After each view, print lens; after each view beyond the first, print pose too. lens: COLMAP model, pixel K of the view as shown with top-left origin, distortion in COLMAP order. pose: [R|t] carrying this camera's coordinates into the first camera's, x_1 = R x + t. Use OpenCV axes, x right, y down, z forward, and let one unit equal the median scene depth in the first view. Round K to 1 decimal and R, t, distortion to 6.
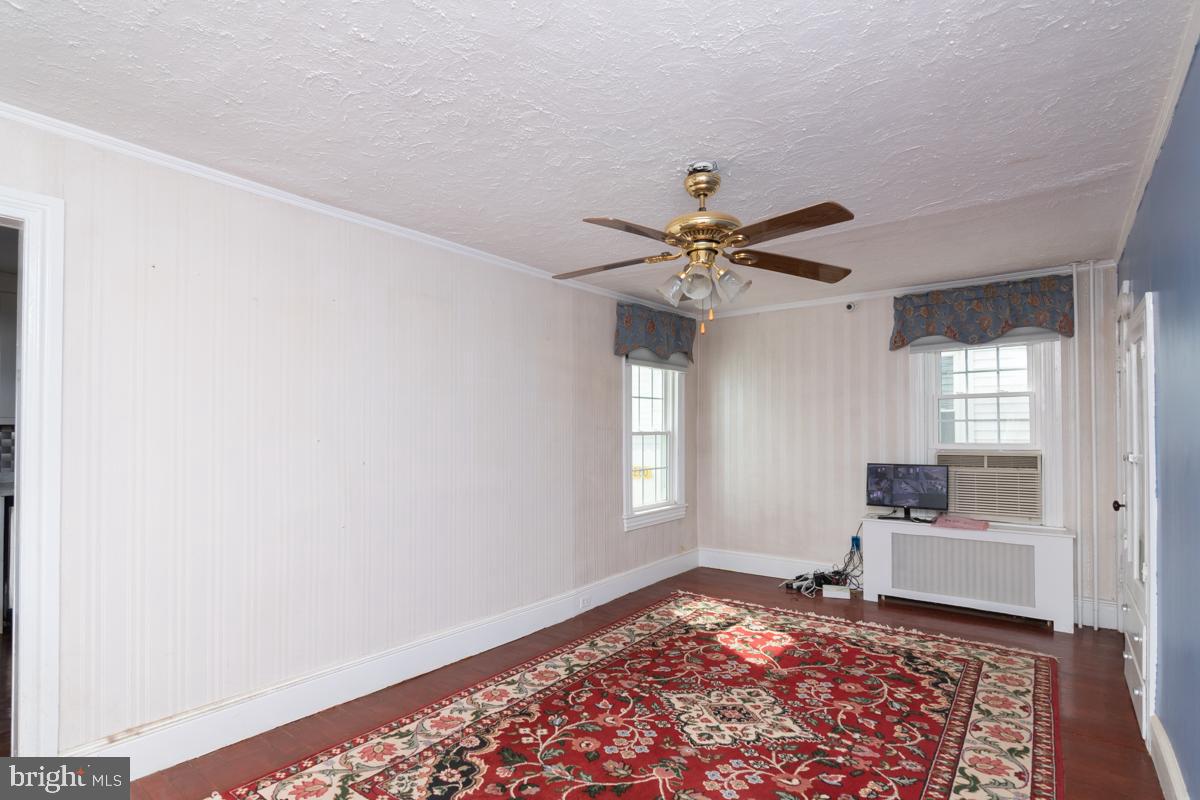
lens RADIAL K [[593.7, 0, 596.8], [0, 593.7, 425.8], [0, 0, 1]] dist [-0.004505, -0.000684]
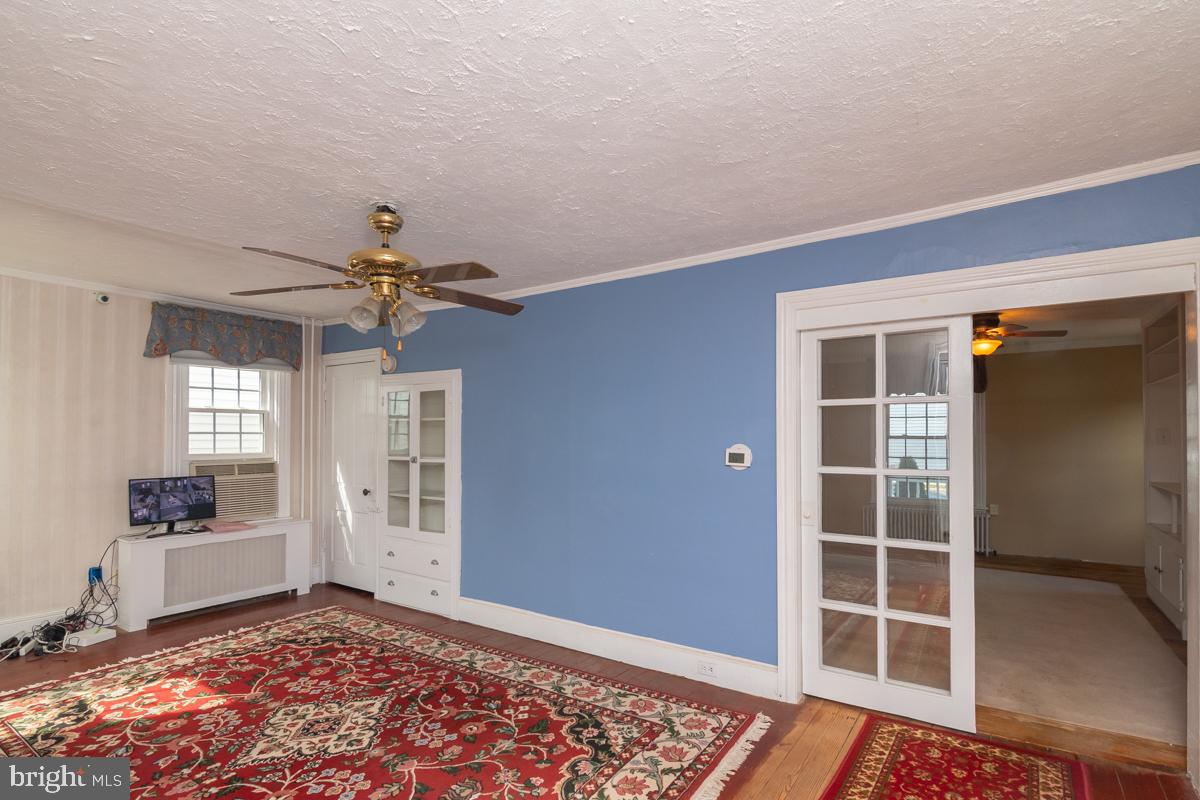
lens RADIAL K [[593.7, 0, 596.8], [0, 593.7, 425.8], [0, 0, 1]] dist [-0.004505, -0.000684]
pose [[-0.053052, 0.018254, 0.998425, -0.587164], [-0.012098, 0.999748, -0.018921, -0.011721], [-0.998518, -0.013083, -0.052818, 0.421503]]
